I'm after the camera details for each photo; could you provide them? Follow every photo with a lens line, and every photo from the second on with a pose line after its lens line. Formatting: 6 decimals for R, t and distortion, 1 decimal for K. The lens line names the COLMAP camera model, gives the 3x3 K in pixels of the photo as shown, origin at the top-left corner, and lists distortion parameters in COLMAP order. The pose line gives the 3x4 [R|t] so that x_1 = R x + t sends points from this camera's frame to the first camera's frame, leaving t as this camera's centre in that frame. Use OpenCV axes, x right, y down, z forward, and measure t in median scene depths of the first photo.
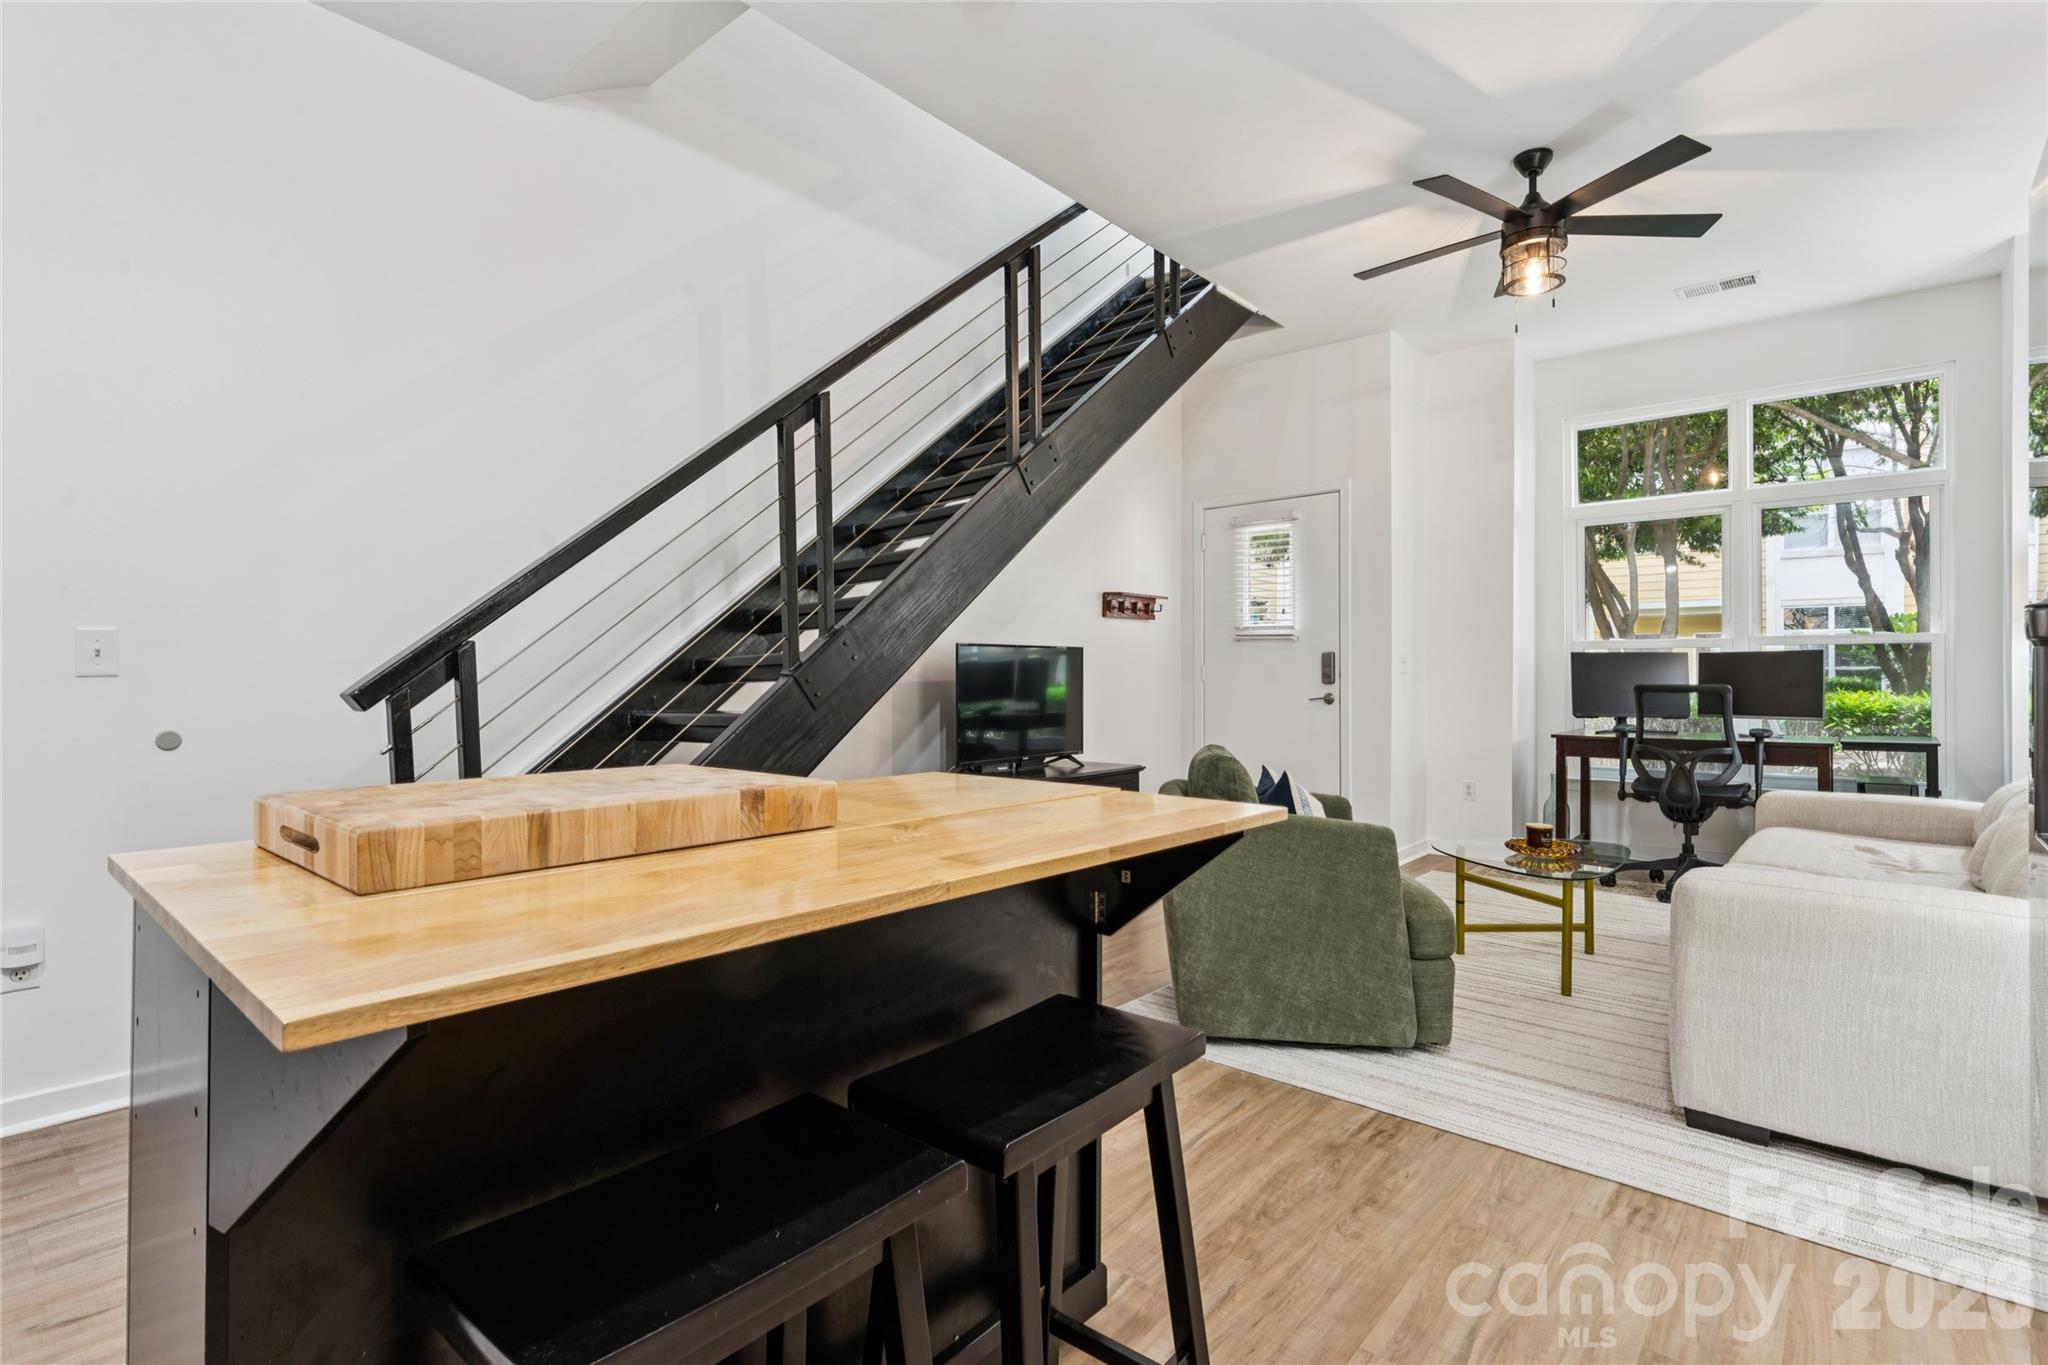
lens RADIAL K [[977.8, 0, 1024.3], [0, 977.8, 670.9], [0, 0, 1]] dist [-0.000068, 0.000928]
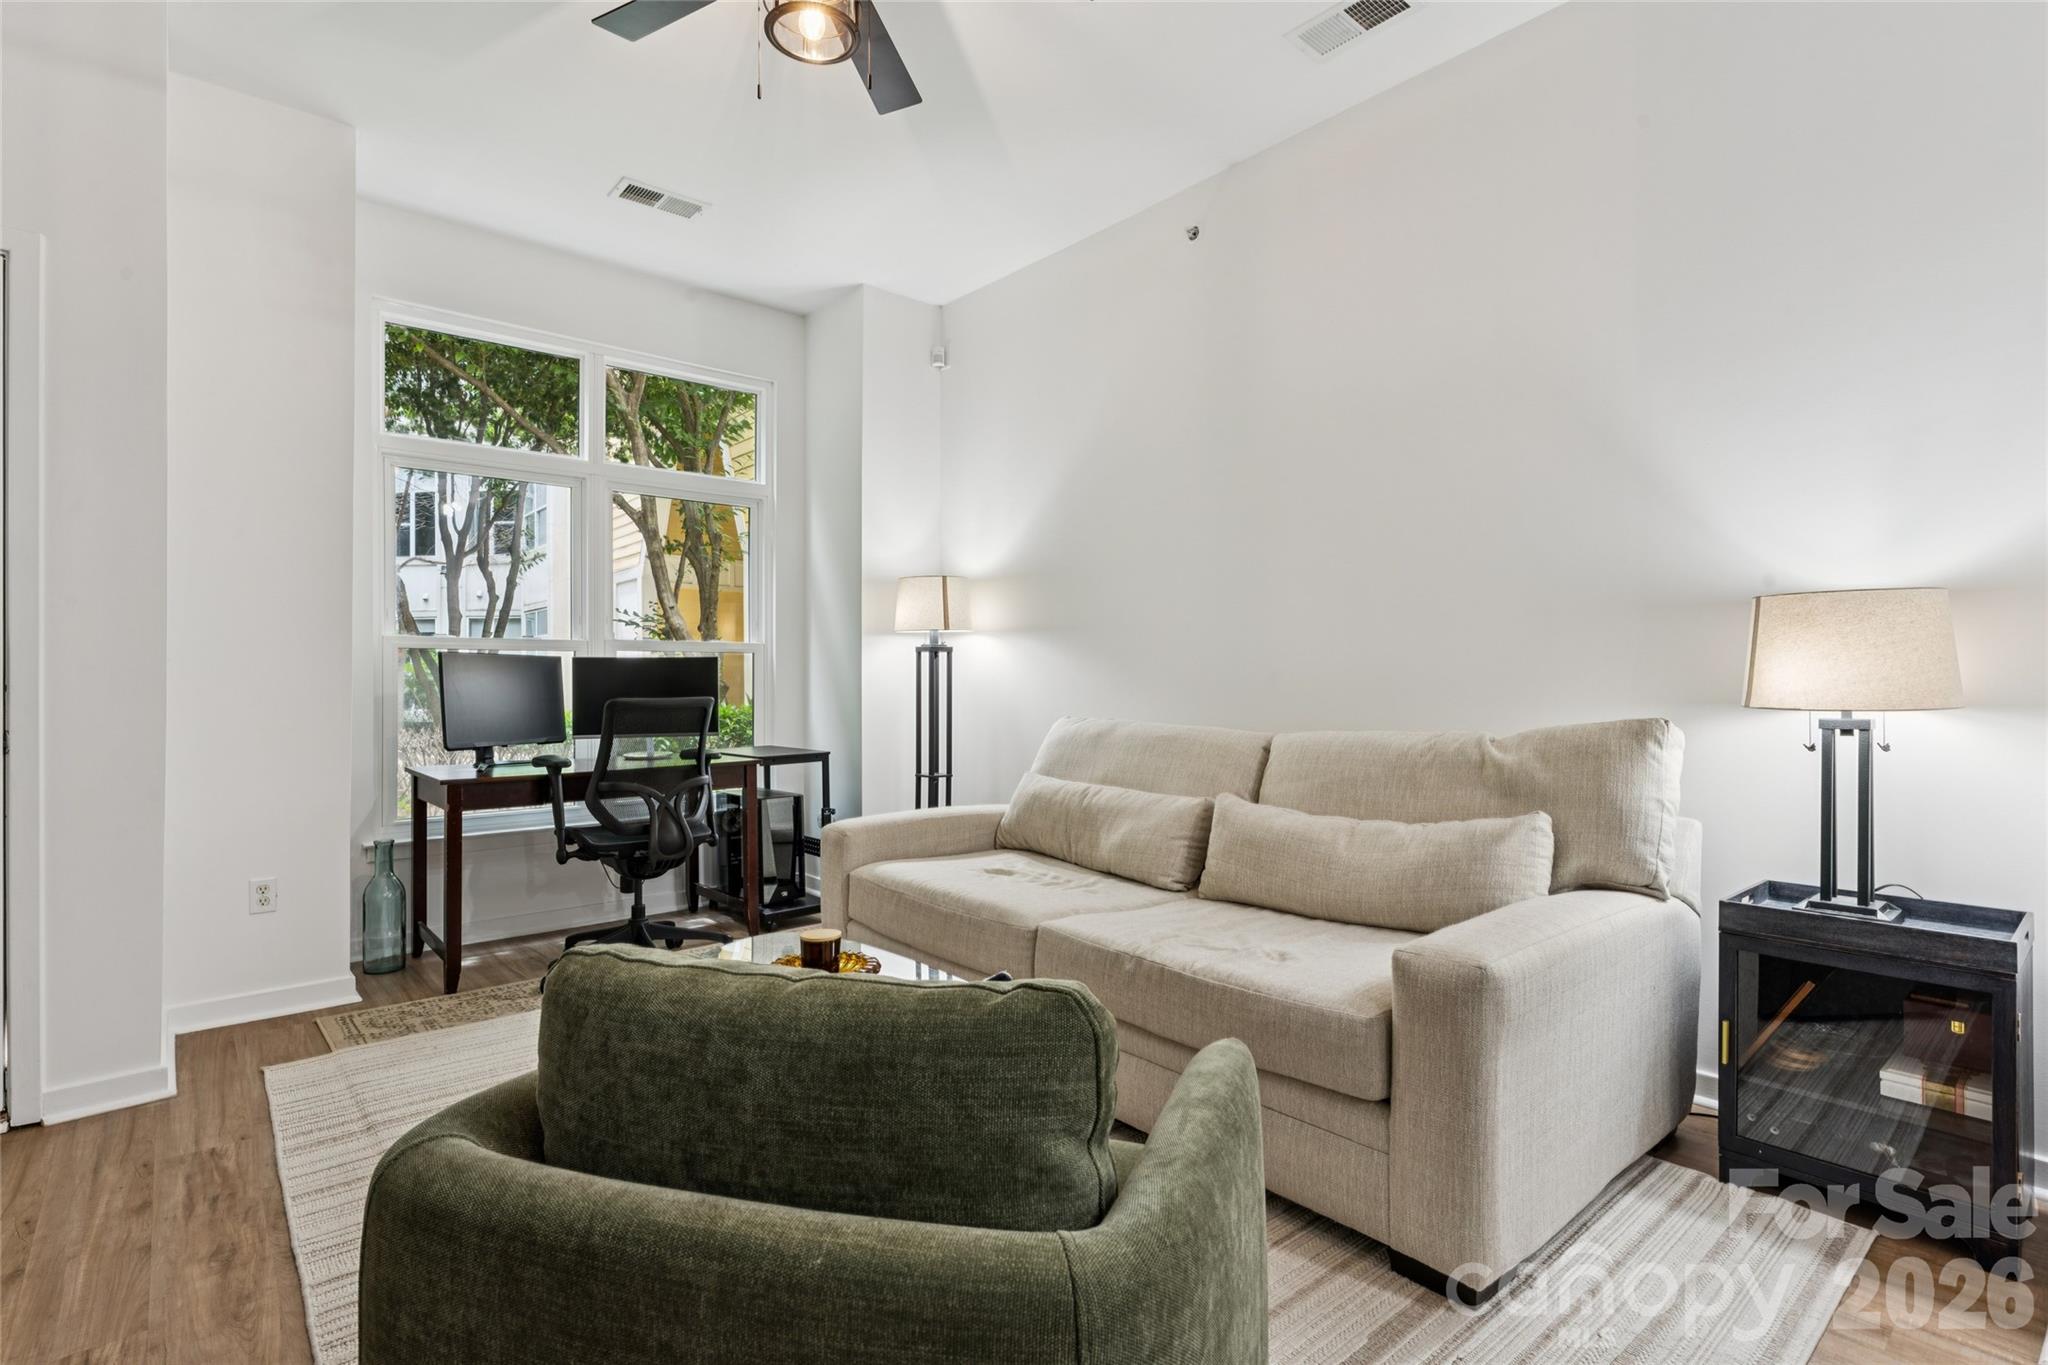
lens RADIAL K [[977.8, 0, 1031.0], [0, 977.8, 678.8], [0, 0, 1]] dist [-0.000068, 0.000928]
pose [[0.141671, 0.004791, 0.989902, -0.035371], [0.001165, 0.999987, -0.005006, 0.003075], [-0.989913, 0.001862, 0.141663, 0.522551]]
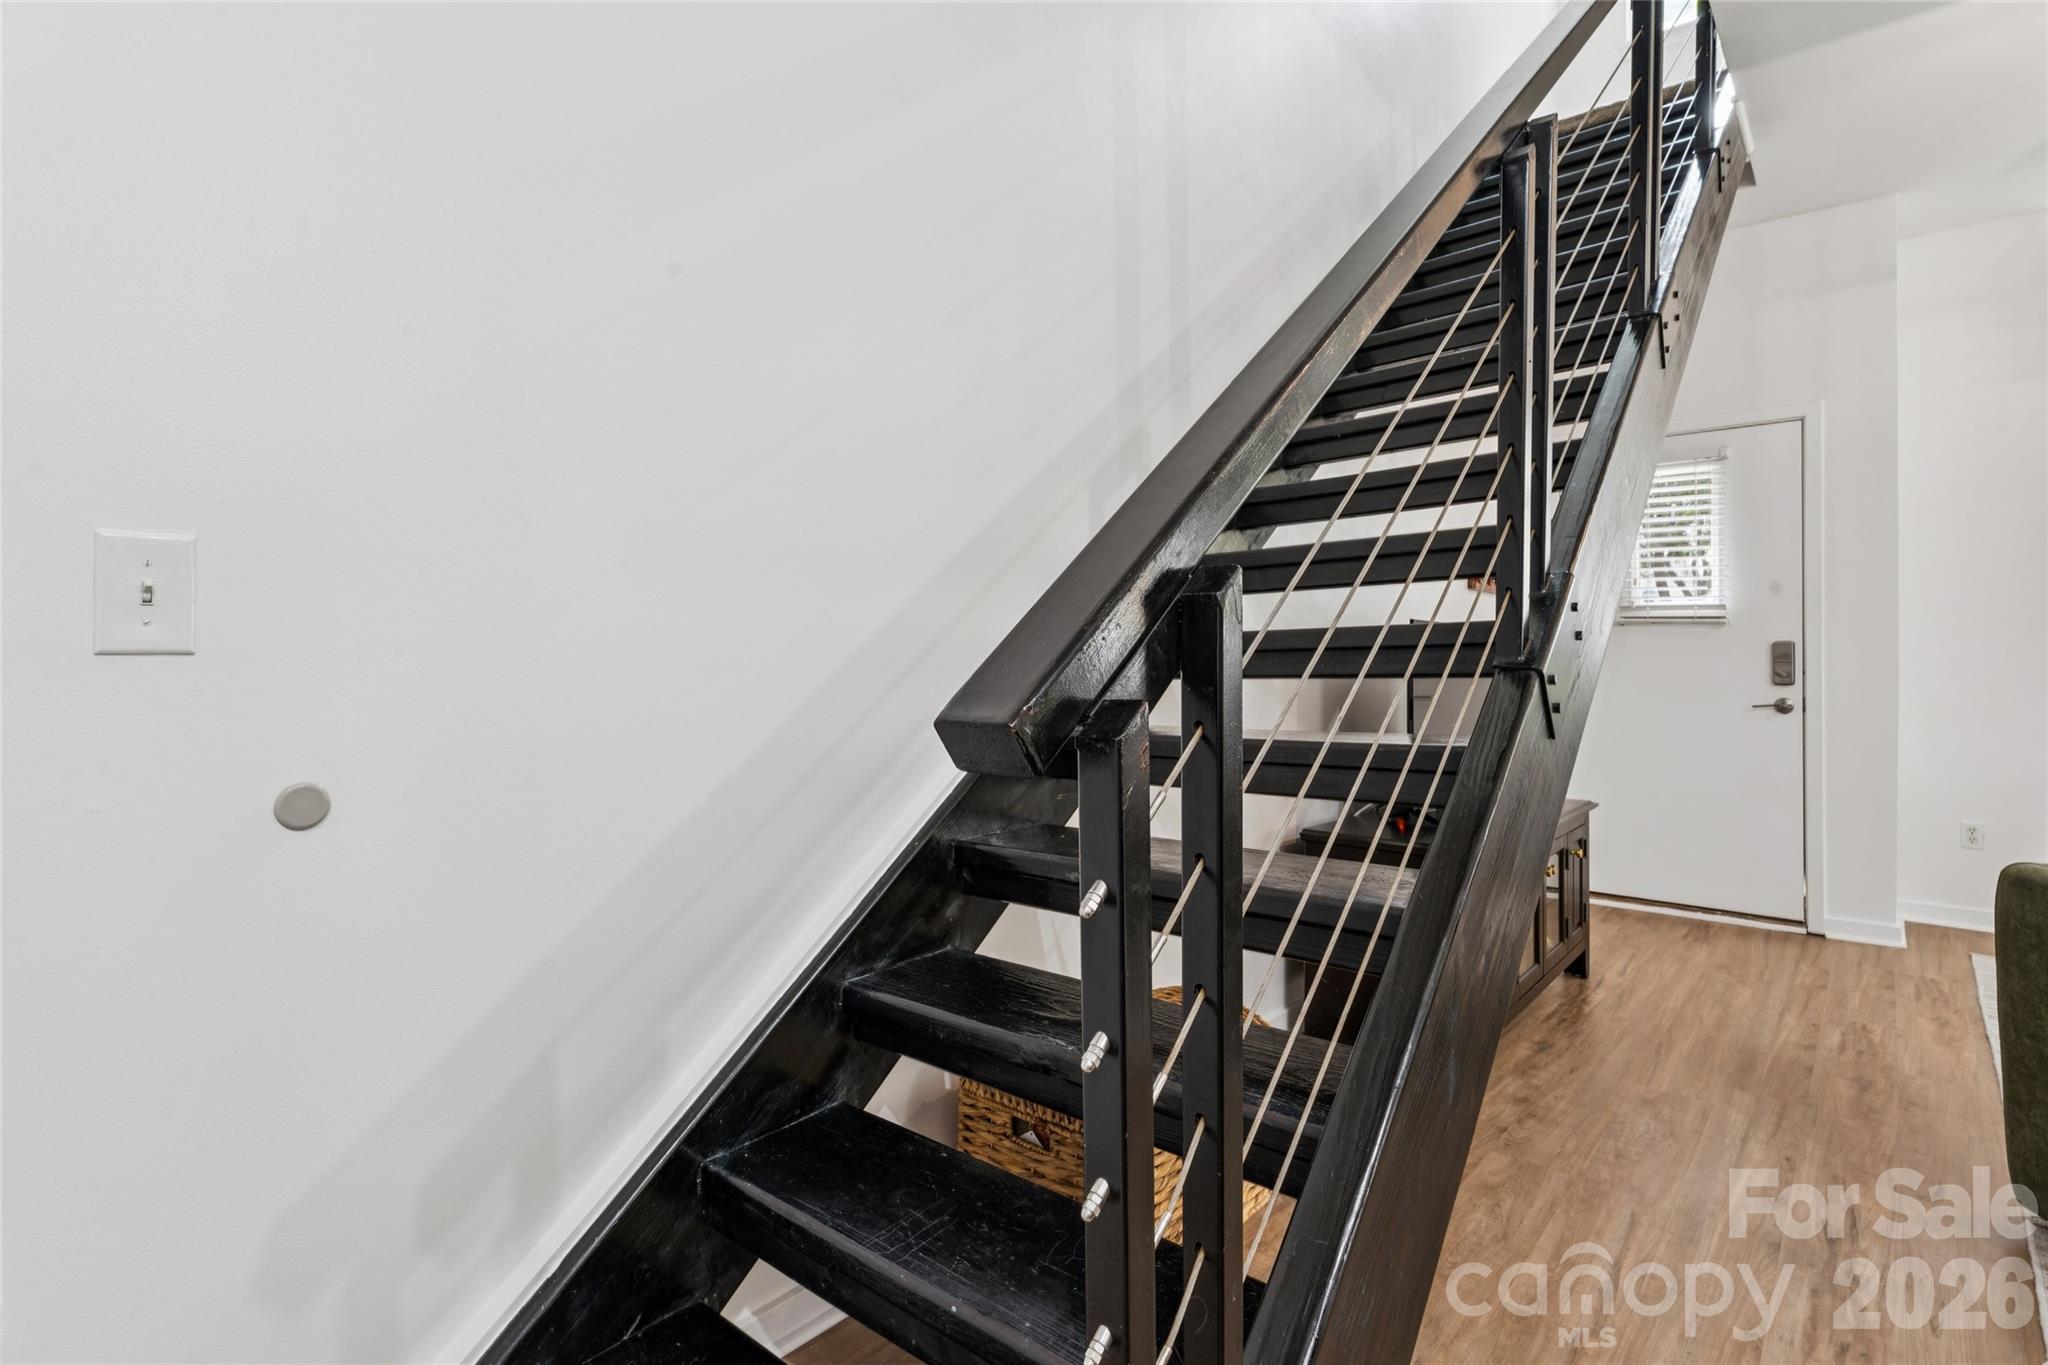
lens RADIAL K [[977.8, 0, 996.7], [0, 977.8, 655.9], [0, 0, 1]] dist [-0.000068, 0.000928]
pose [[0.999485, 0.007563, -0.031198, -0.260615], [-0.007870, 0.999922, -0.009715, 0.003239], [0.031122, 0.009956, 0.999466, 0.271421]]
